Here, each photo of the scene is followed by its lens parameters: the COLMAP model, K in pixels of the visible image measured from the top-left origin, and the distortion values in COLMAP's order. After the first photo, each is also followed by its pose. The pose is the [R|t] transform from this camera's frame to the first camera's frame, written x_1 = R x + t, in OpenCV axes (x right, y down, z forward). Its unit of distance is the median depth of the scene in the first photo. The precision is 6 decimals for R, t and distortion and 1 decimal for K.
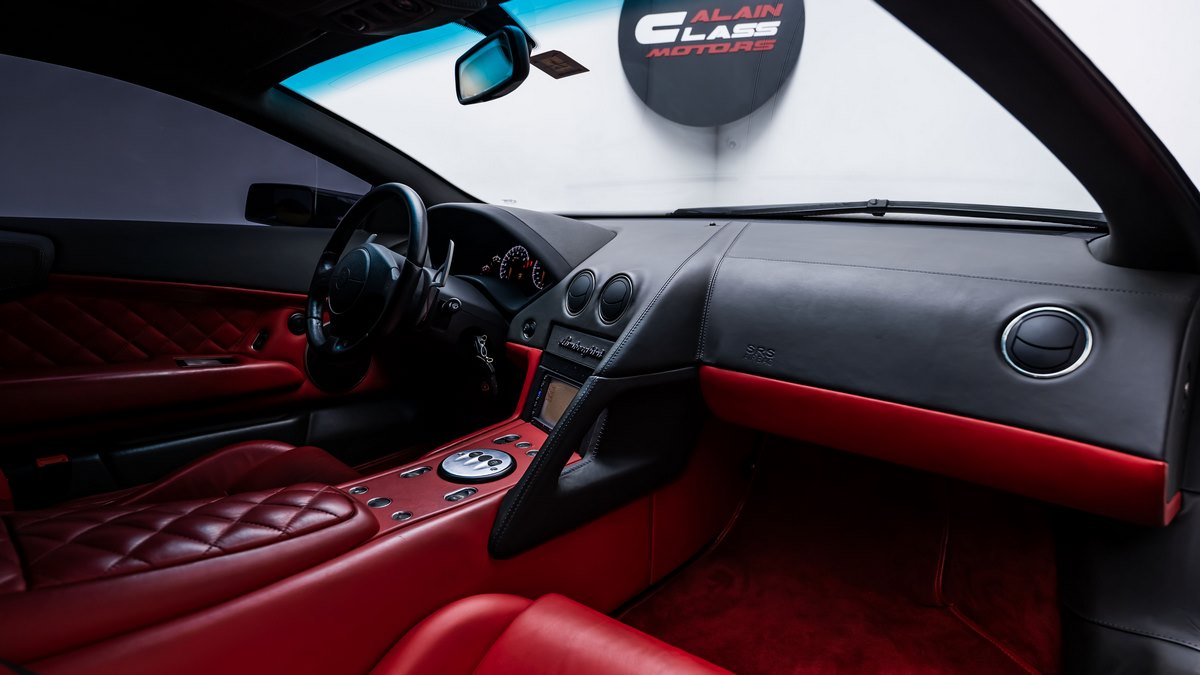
lens RADIAL K [[661.3, 0, 600.0], [0, 661.3, 337.5], [0, 0, 1]] dist [-0.001337, -0.000209]
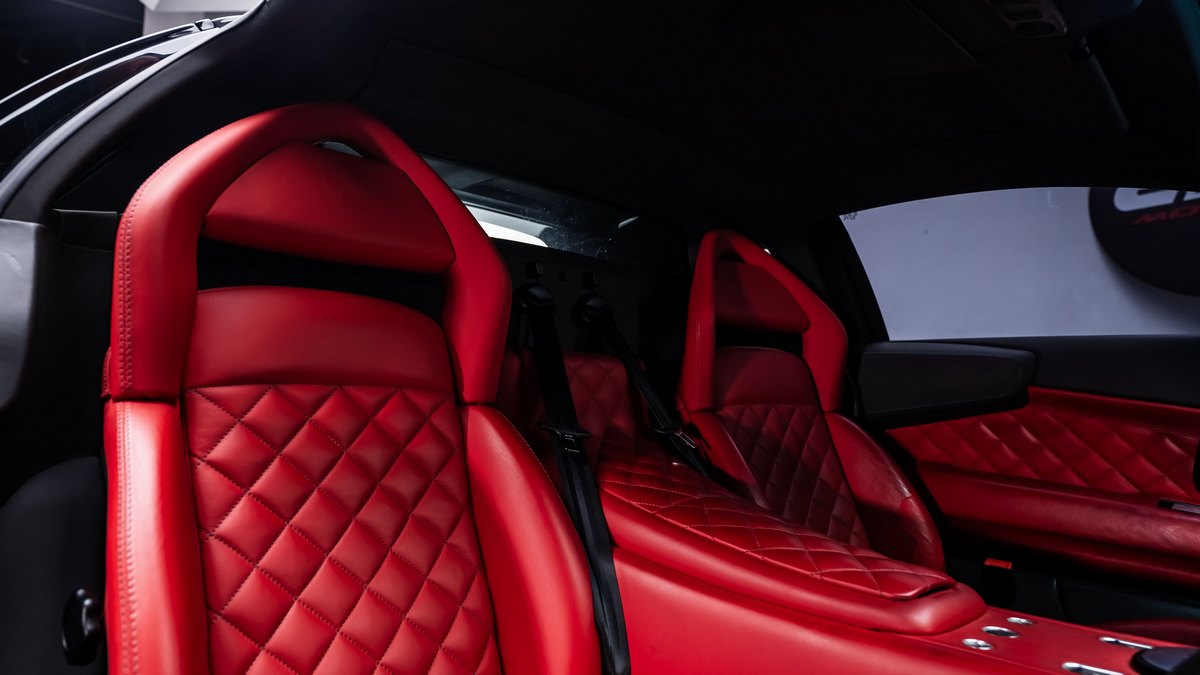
lens RADIAL K [[744.7, 0, 600.0], [0, 744.7, 337.5], [0, 0, 1]] dist [0.008773, 0.000575]
pose [[-0.041050, -0.100988, -0.994040, 0.363954], [-0.197617, 0.976046, -0.090999, 0.068870], [0.979419, 0.192704, -0.060023, 0.415326]]
